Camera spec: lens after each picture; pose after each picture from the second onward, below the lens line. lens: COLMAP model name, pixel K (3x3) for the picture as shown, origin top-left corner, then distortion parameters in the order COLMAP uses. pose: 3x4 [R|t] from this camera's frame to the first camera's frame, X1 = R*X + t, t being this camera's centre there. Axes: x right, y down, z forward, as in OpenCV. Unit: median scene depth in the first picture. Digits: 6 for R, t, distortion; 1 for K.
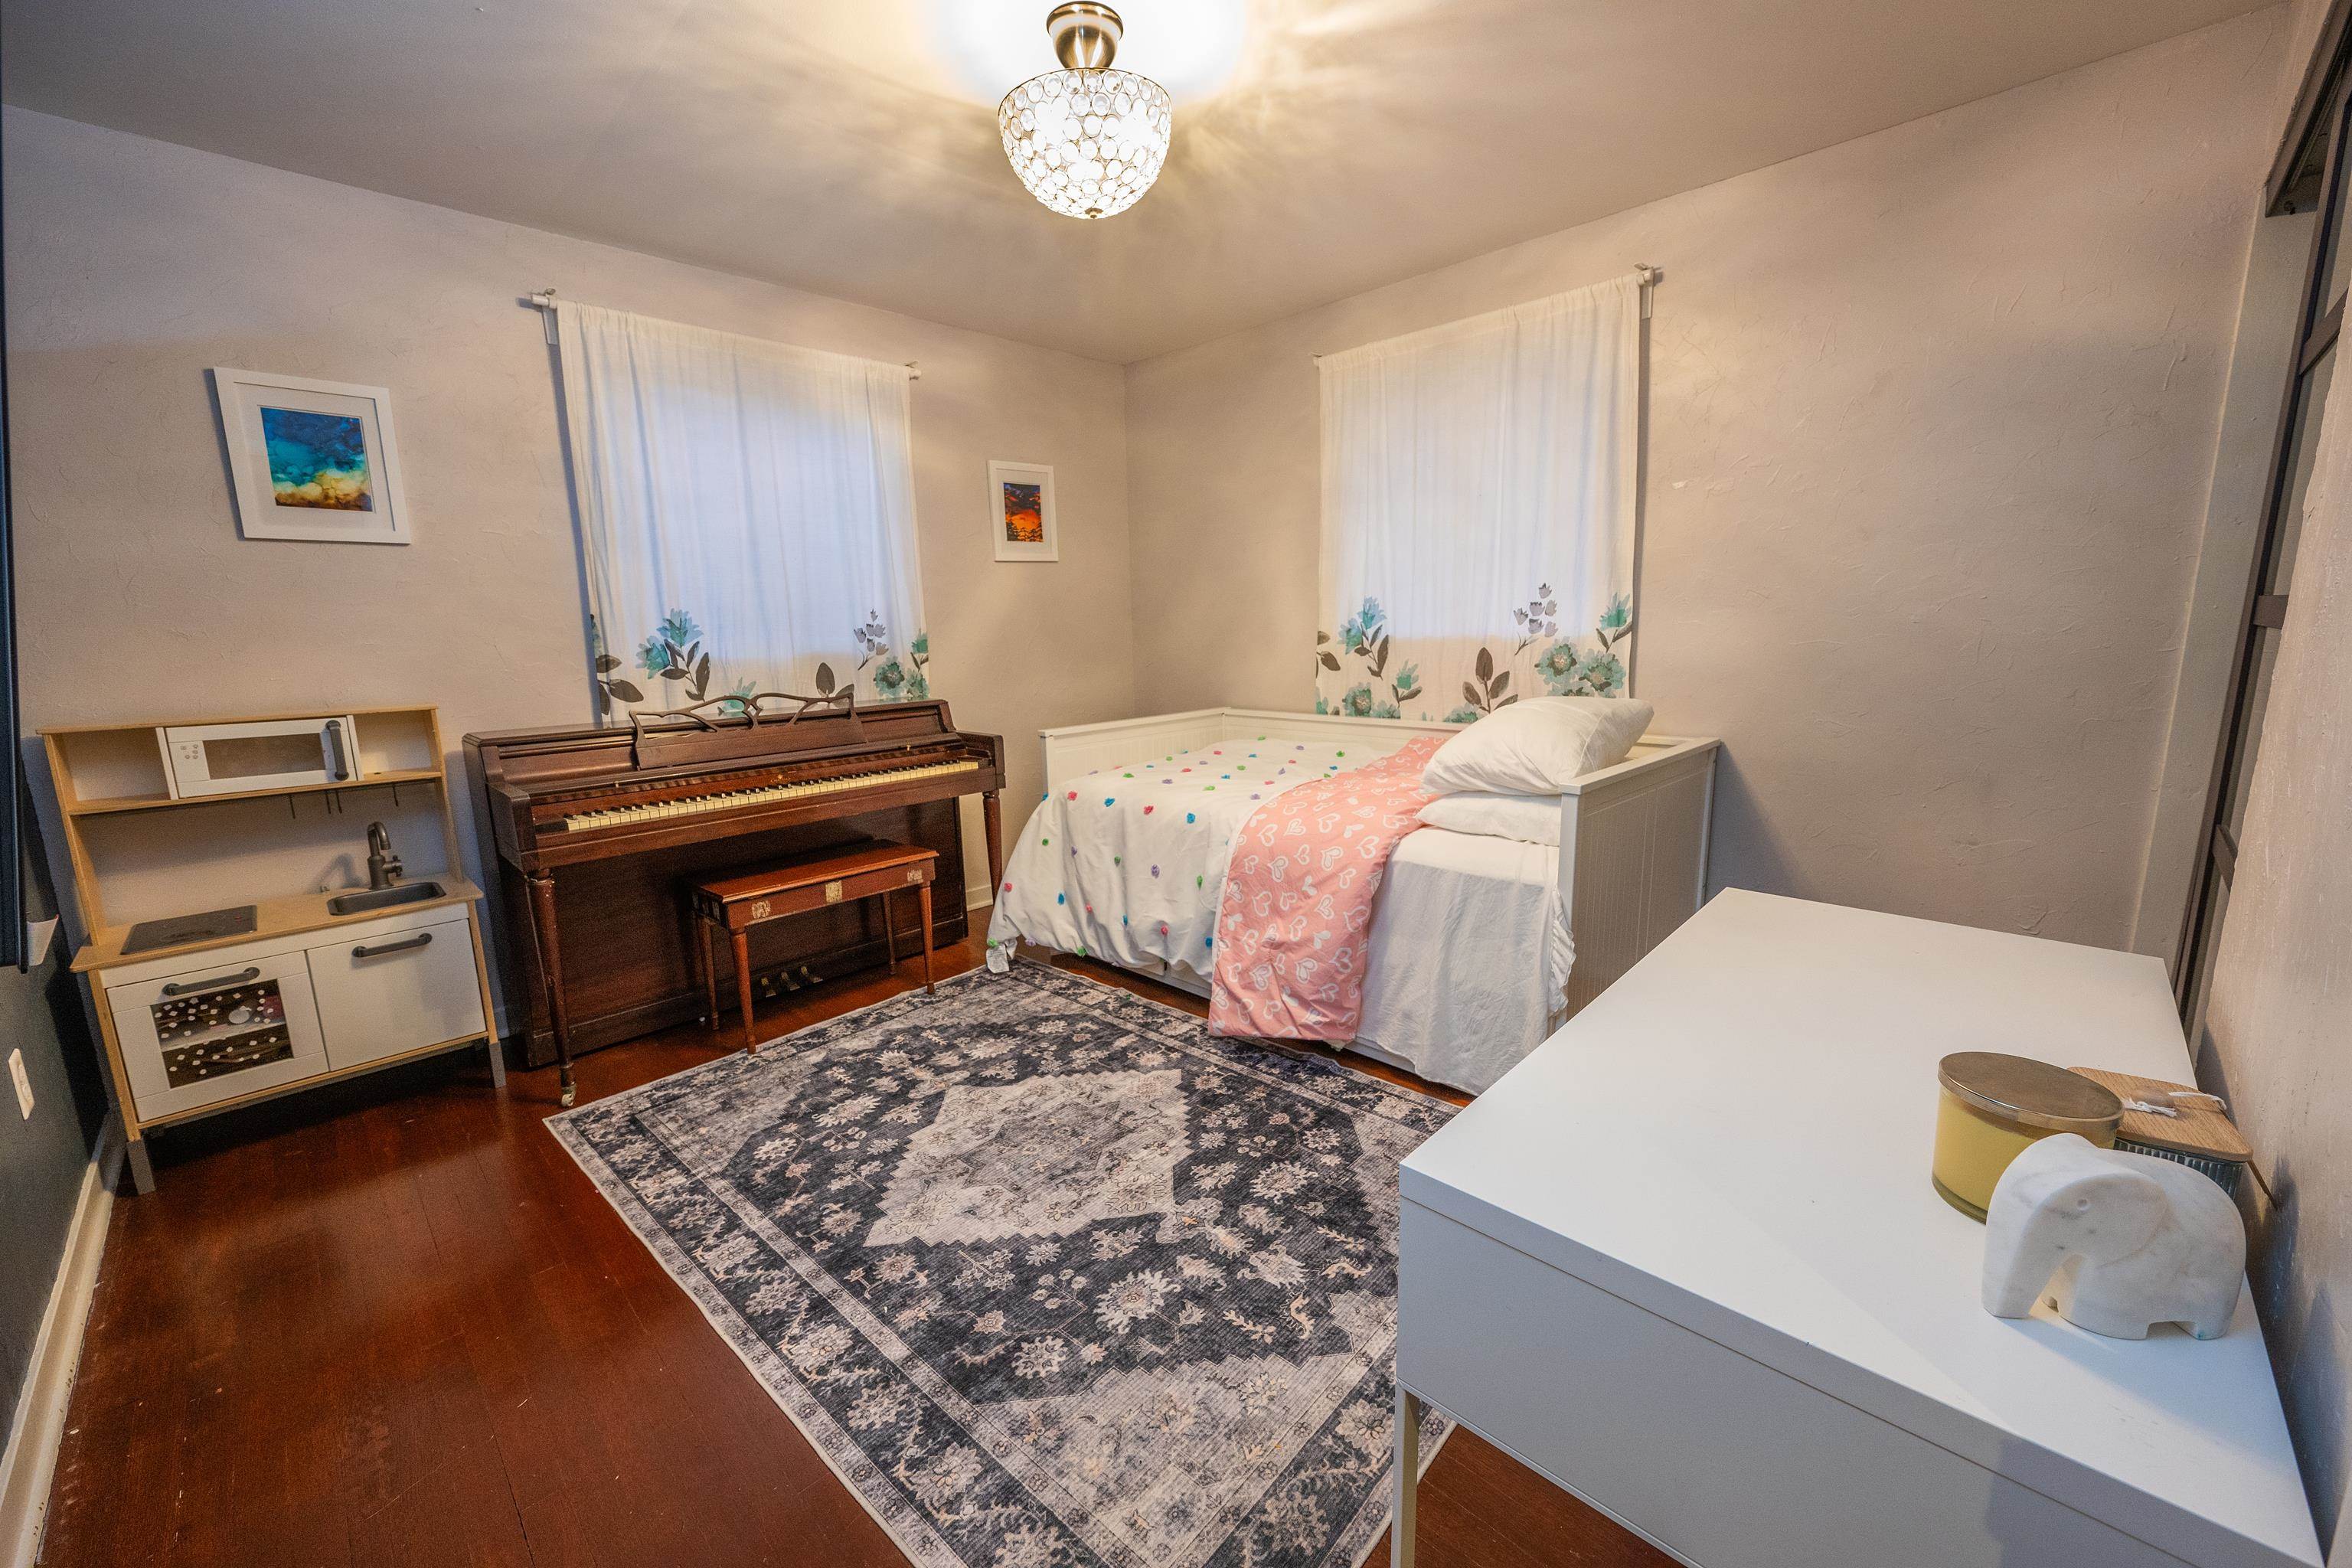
lens RADIAL K [[919.6, 0, 1178.3], [0, 919.6, 785.1], [0, 0, 1]] dist [-0.000826, 0.001168]
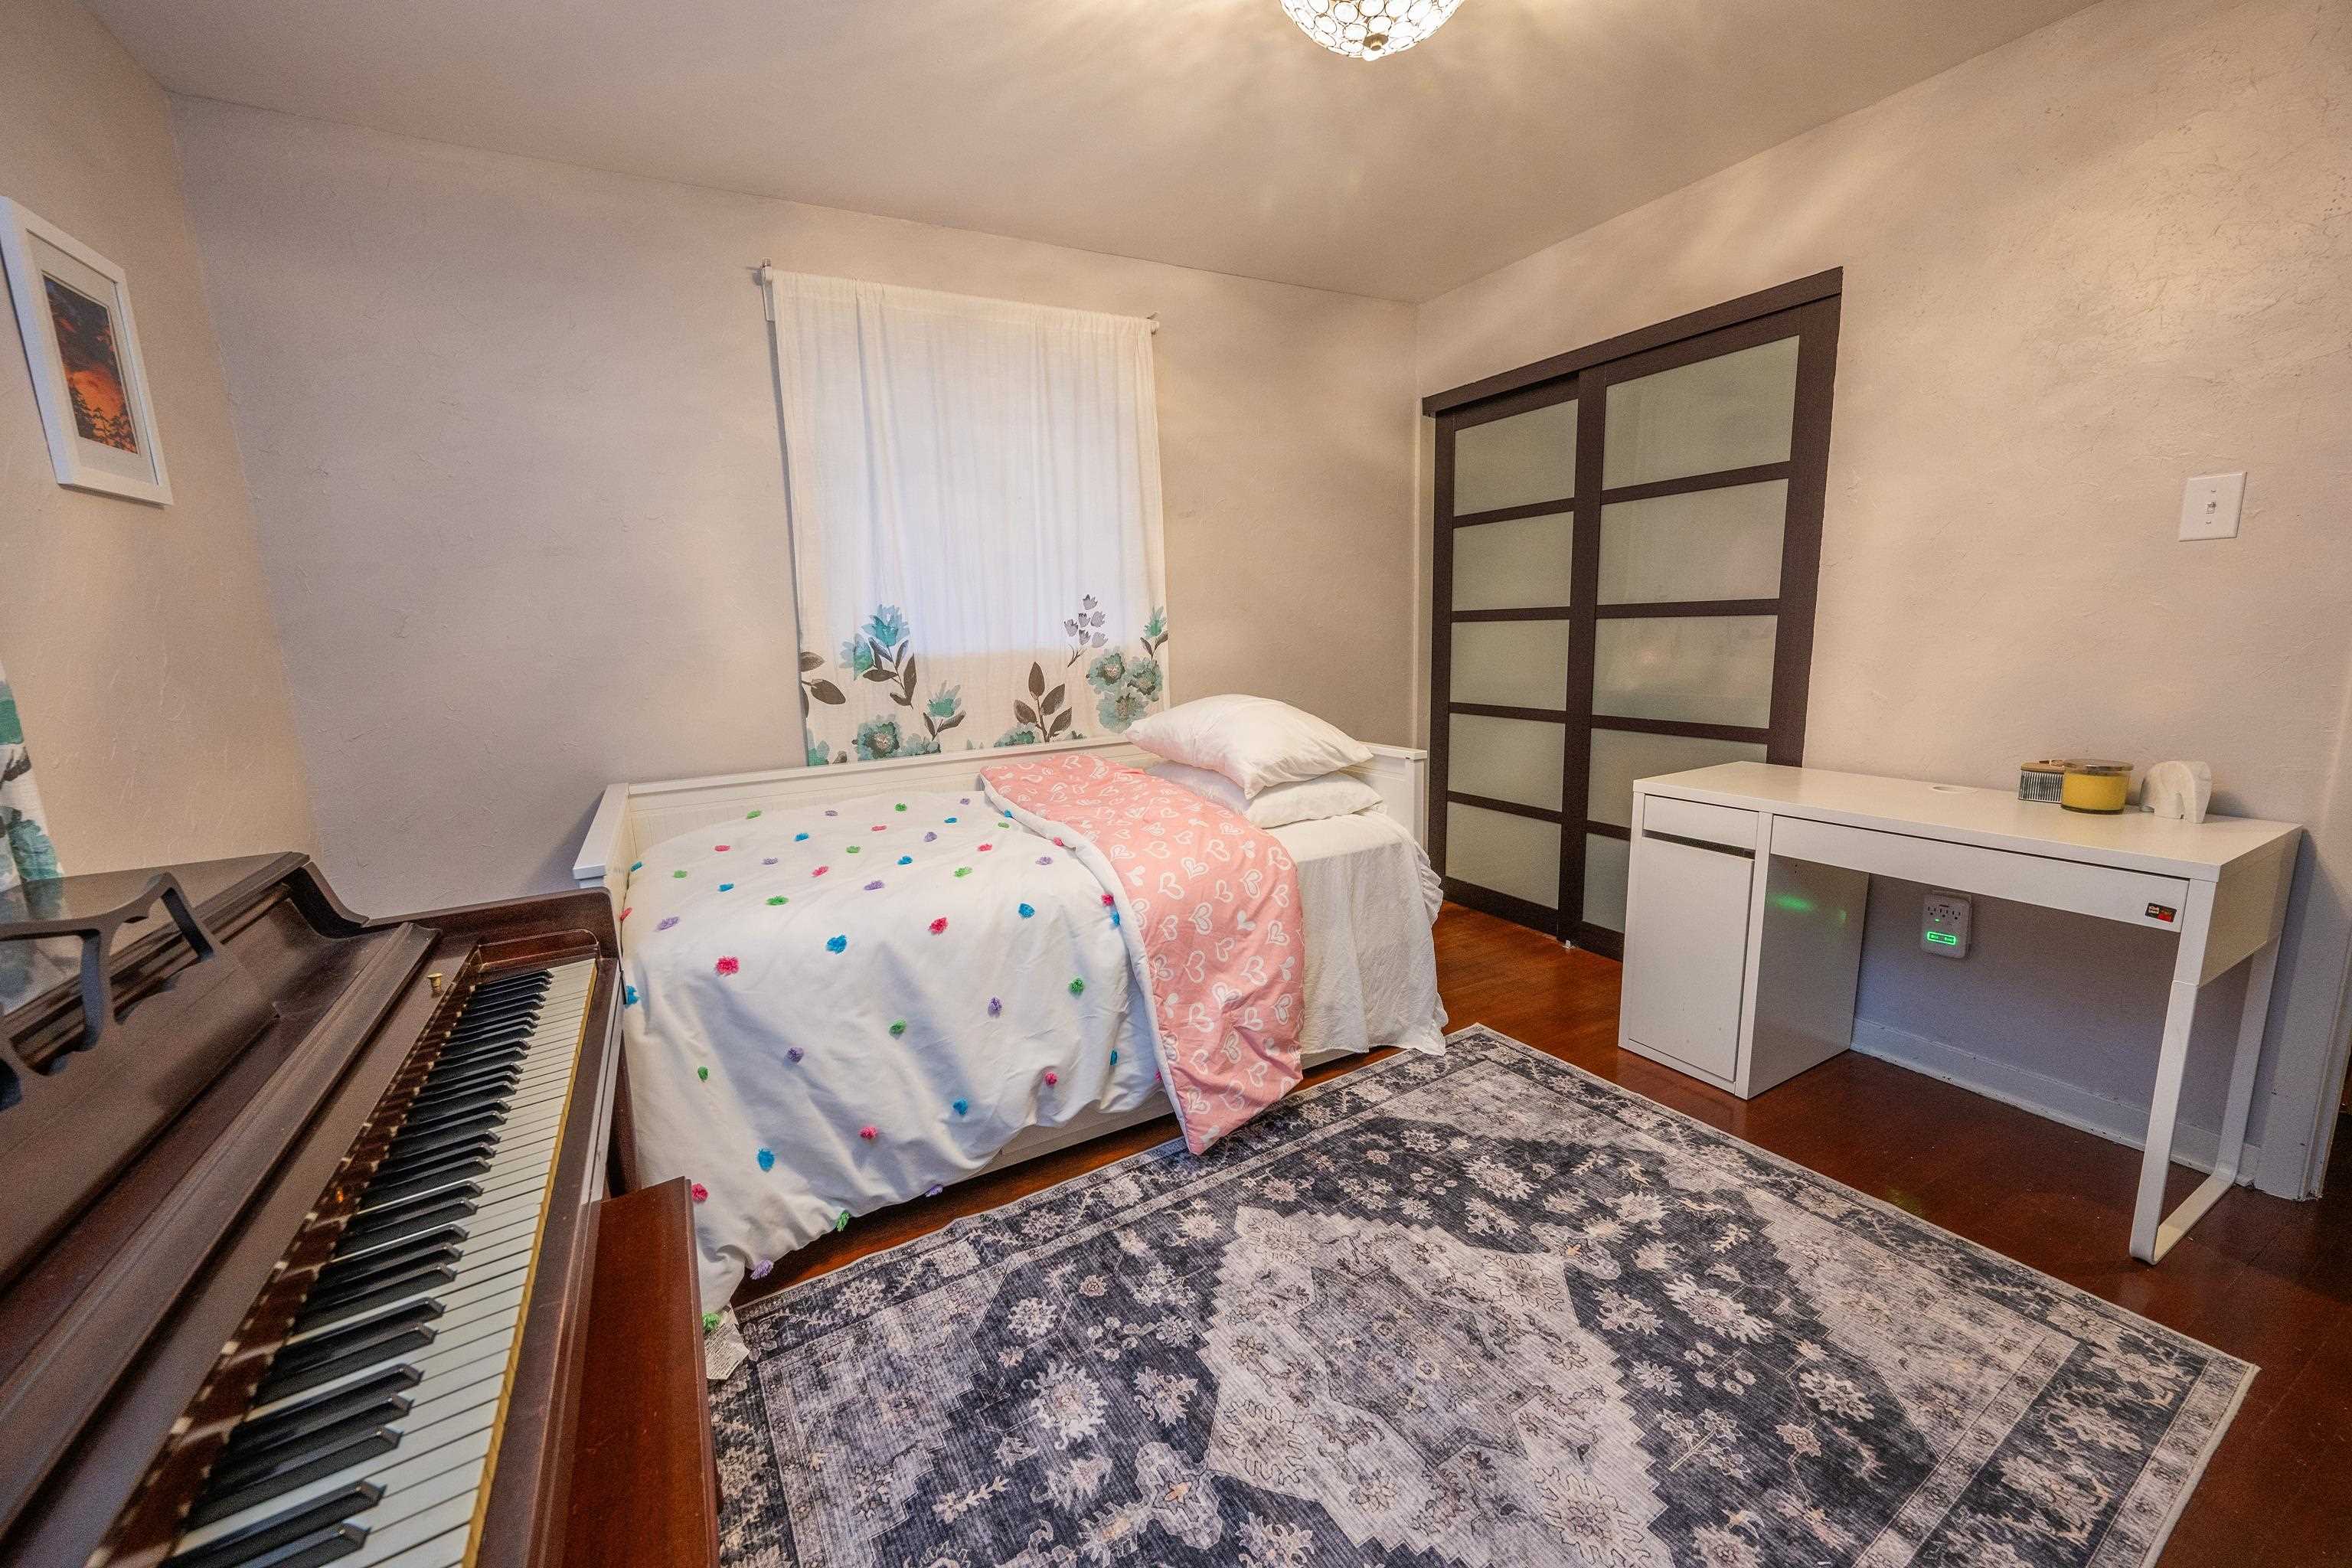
lens RADIAL K [[919.6, 0, 1177.6], [0, 919.6, 780.6], [0, 0, 1]] dist [-0.000826, 0.001168]
pose [[0.281826, -0.151728, 0.947392, -0.671036], [0.196782, 0.975567, 0.097703, -0.117942], [-0.939069, 0.158894, 0.304798, 0.748362]]
